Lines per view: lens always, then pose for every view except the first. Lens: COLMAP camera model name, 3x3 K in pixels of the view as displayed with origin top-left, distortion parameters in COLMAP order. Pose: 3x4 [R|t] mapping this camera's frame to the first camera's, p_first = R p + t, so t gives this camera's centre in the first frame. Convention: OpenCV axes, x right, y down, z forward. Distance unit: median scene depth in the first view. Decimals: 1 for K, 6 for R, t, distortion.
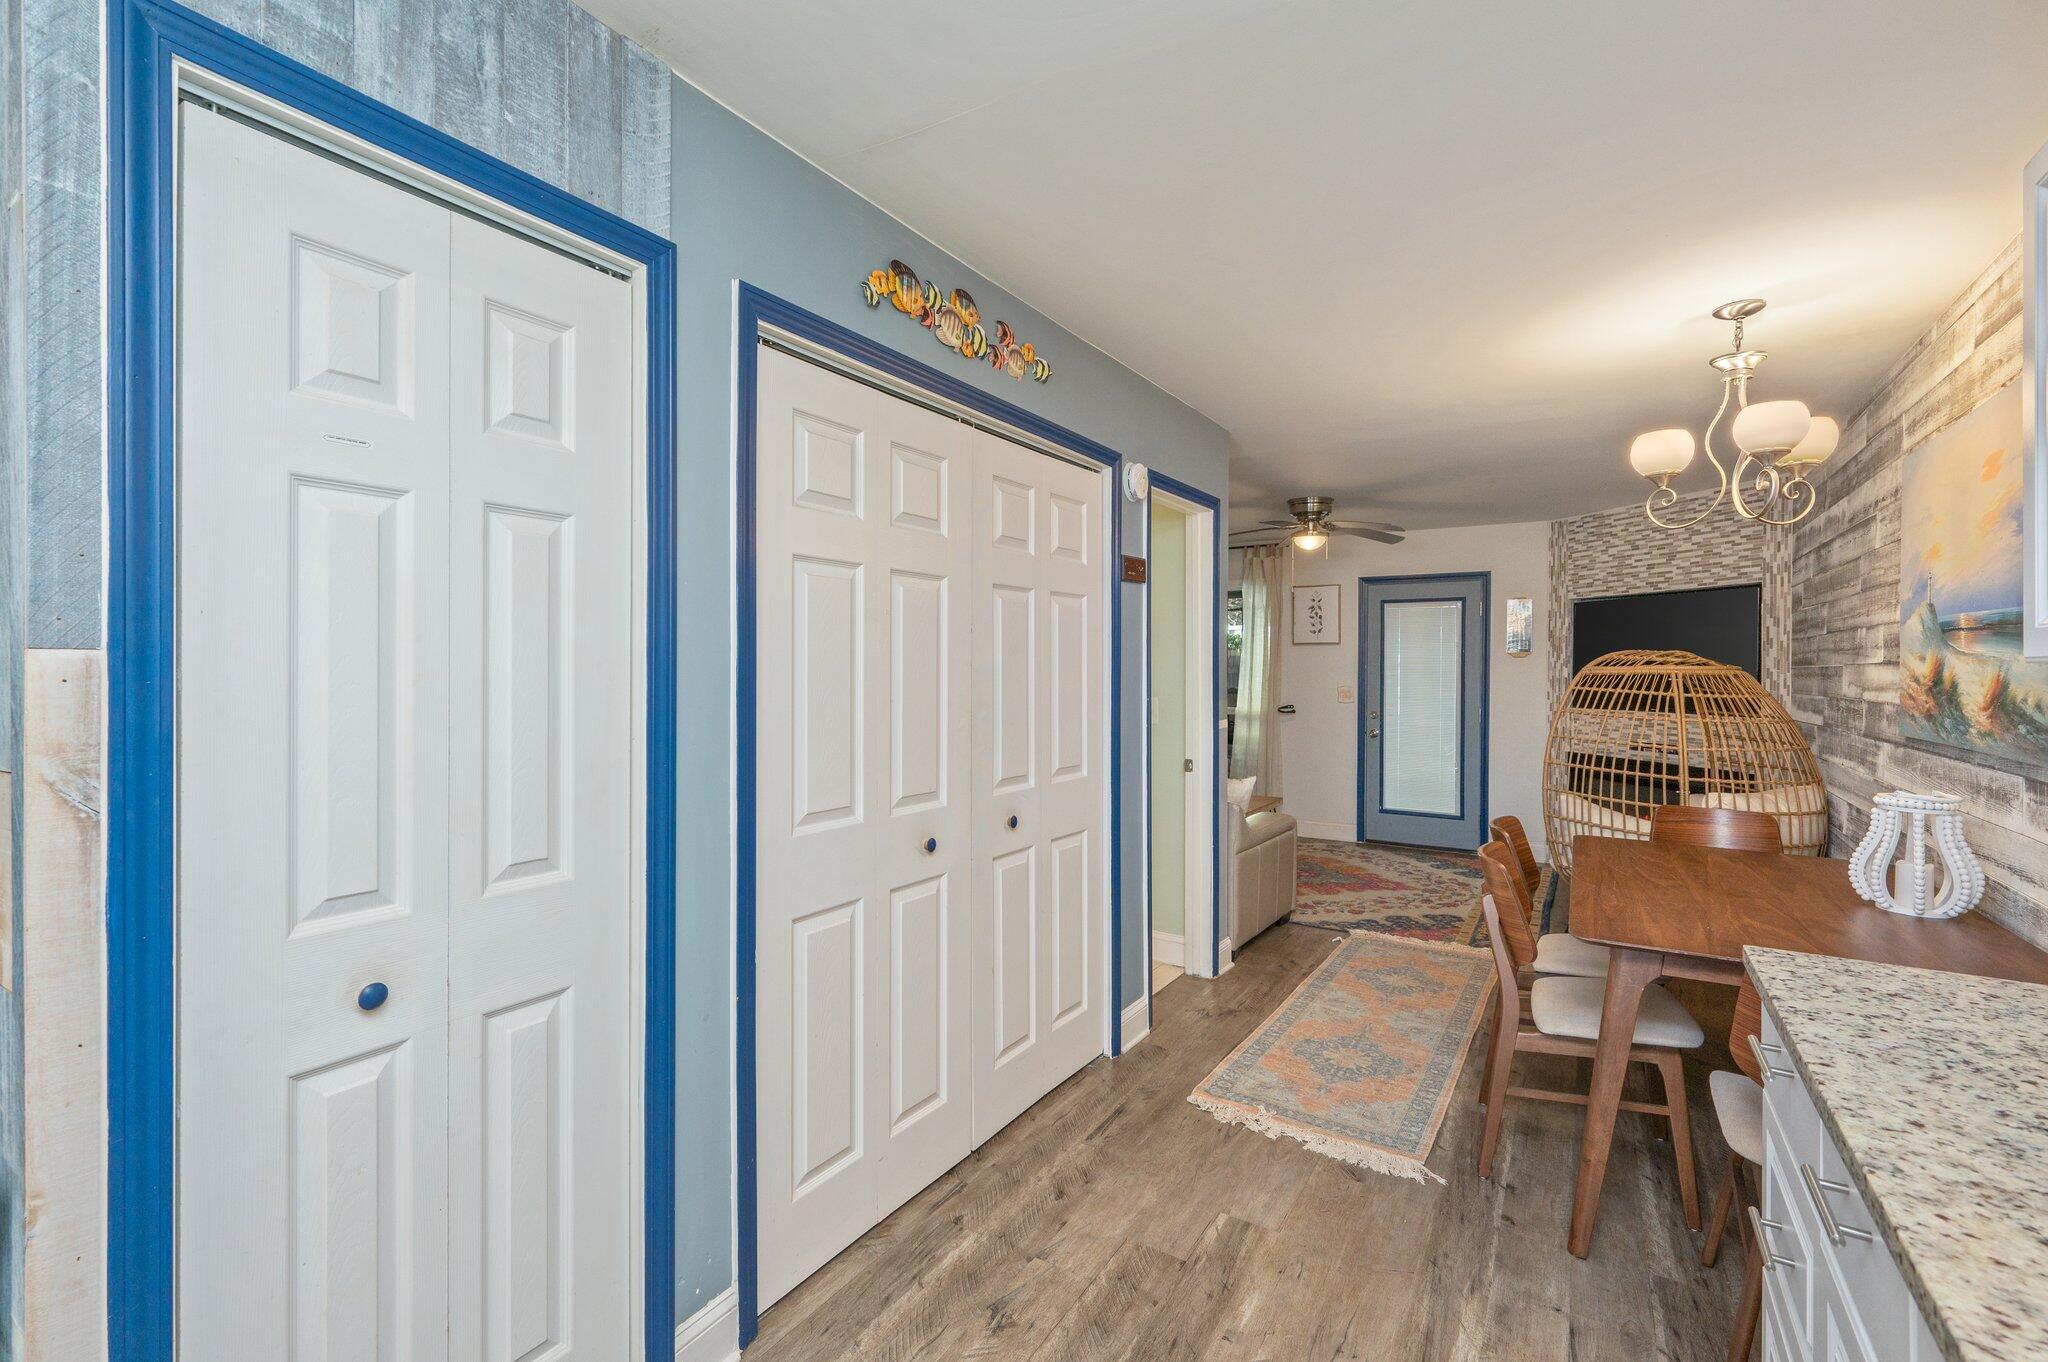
lens RADIAL K [[880.4, 0, 1028.0], [0, 880.4, 673.8], [0, 0, 1]] dist [-0.003363, -0.000711]
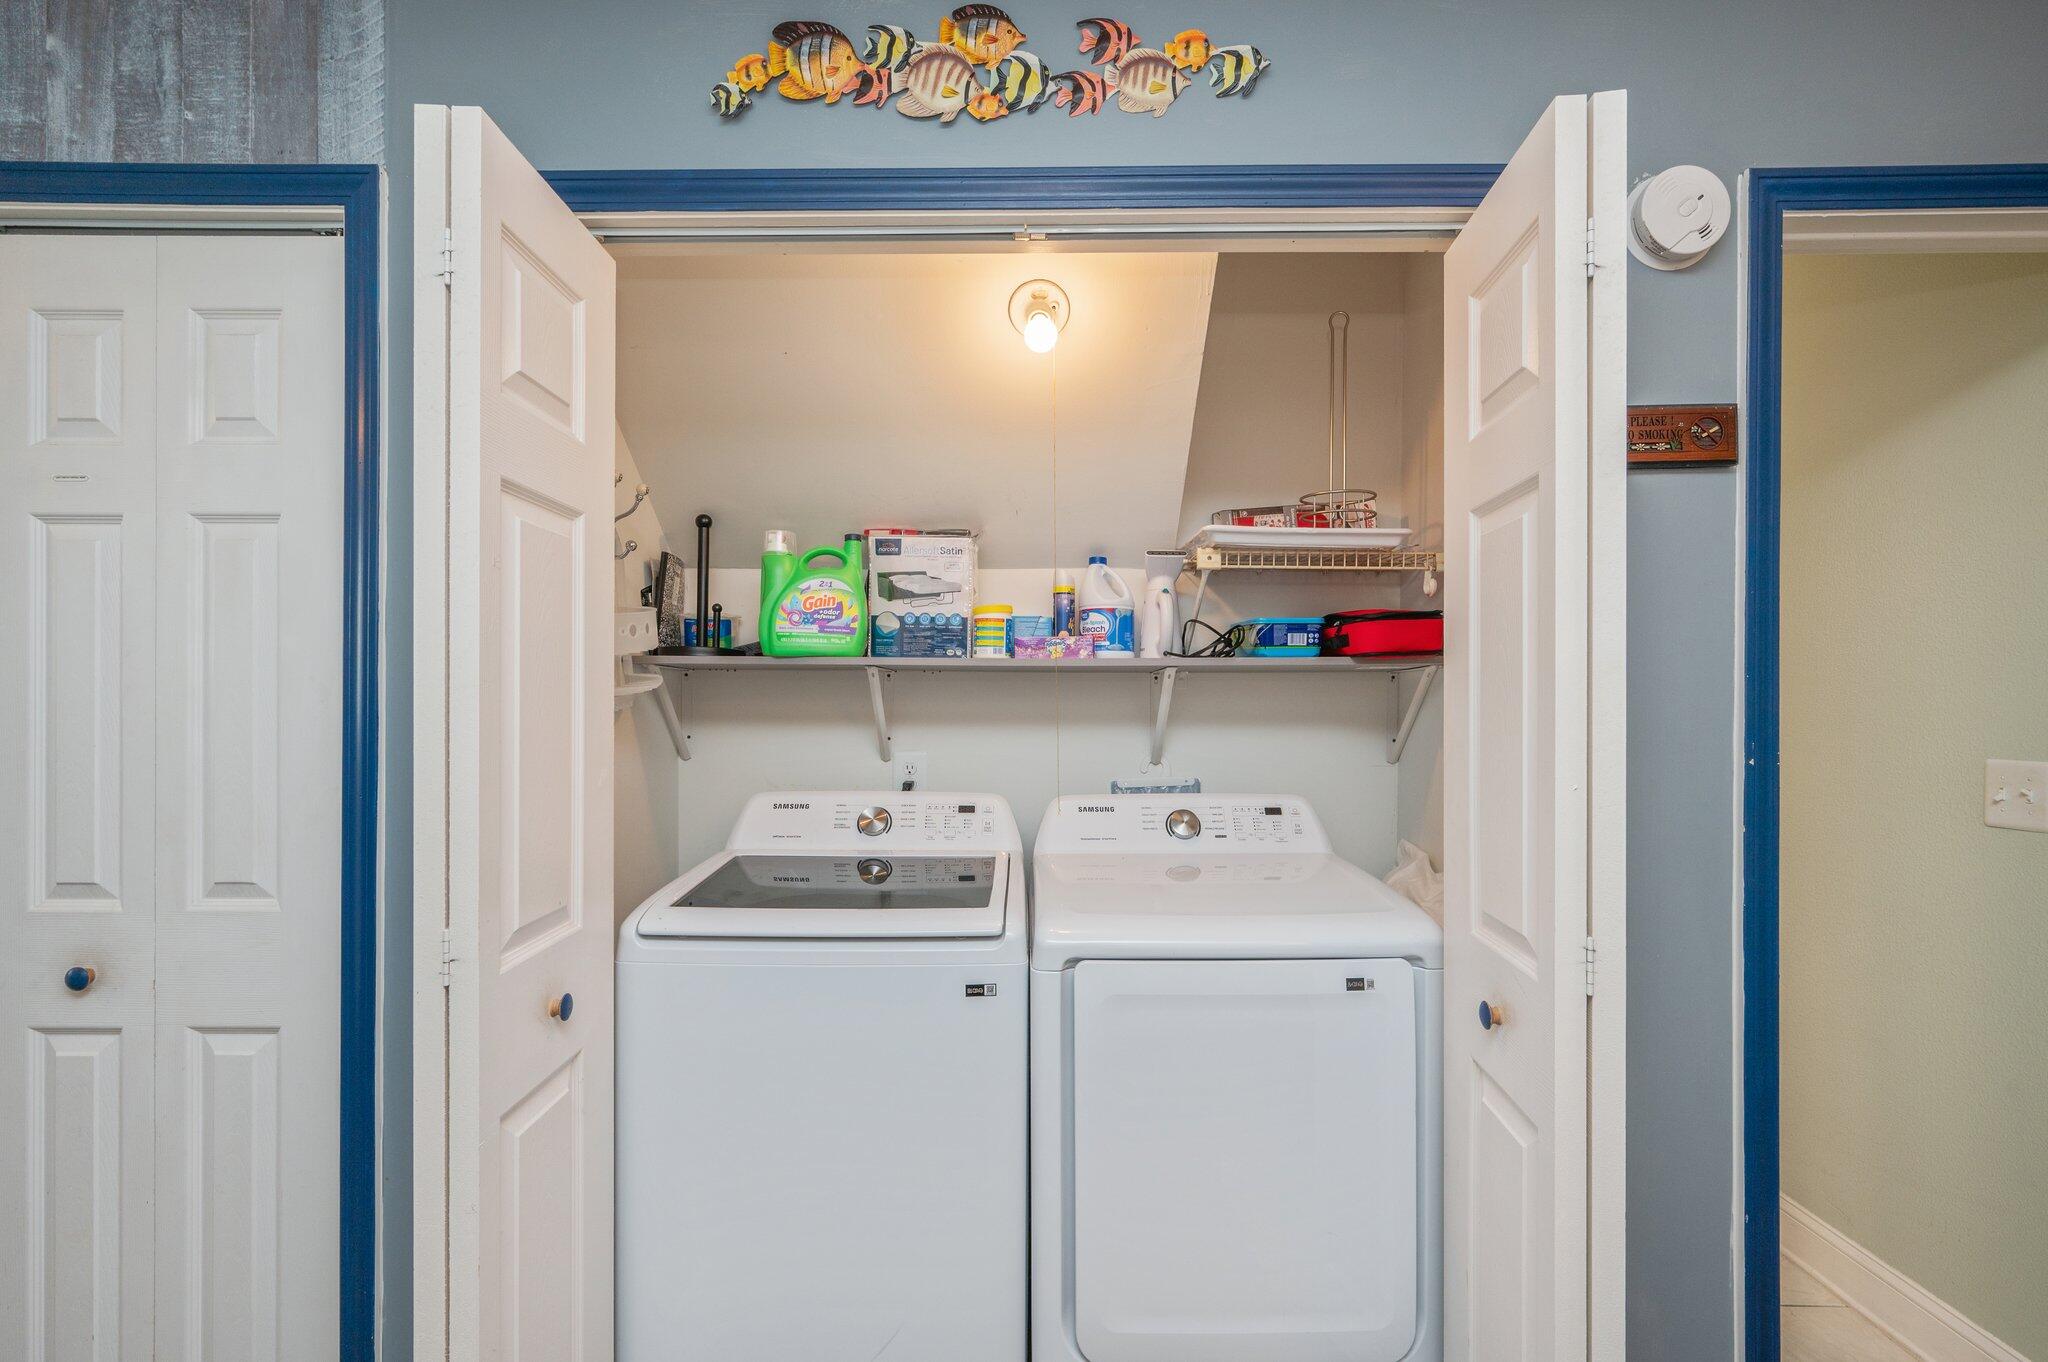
lens RADIAL K [[953.9, 0, 1024.8], [0, 953.9, 691.8], [0, 0, 1]] dist [-0.006173, 0.002206]
pose [[0.525431, 0.003266, -0.850830, 0.488370], [-0.007010, 0.999975, -0.000491, 0.000023], [0.850807, 0.006222, 0.525441, 0.760705]]
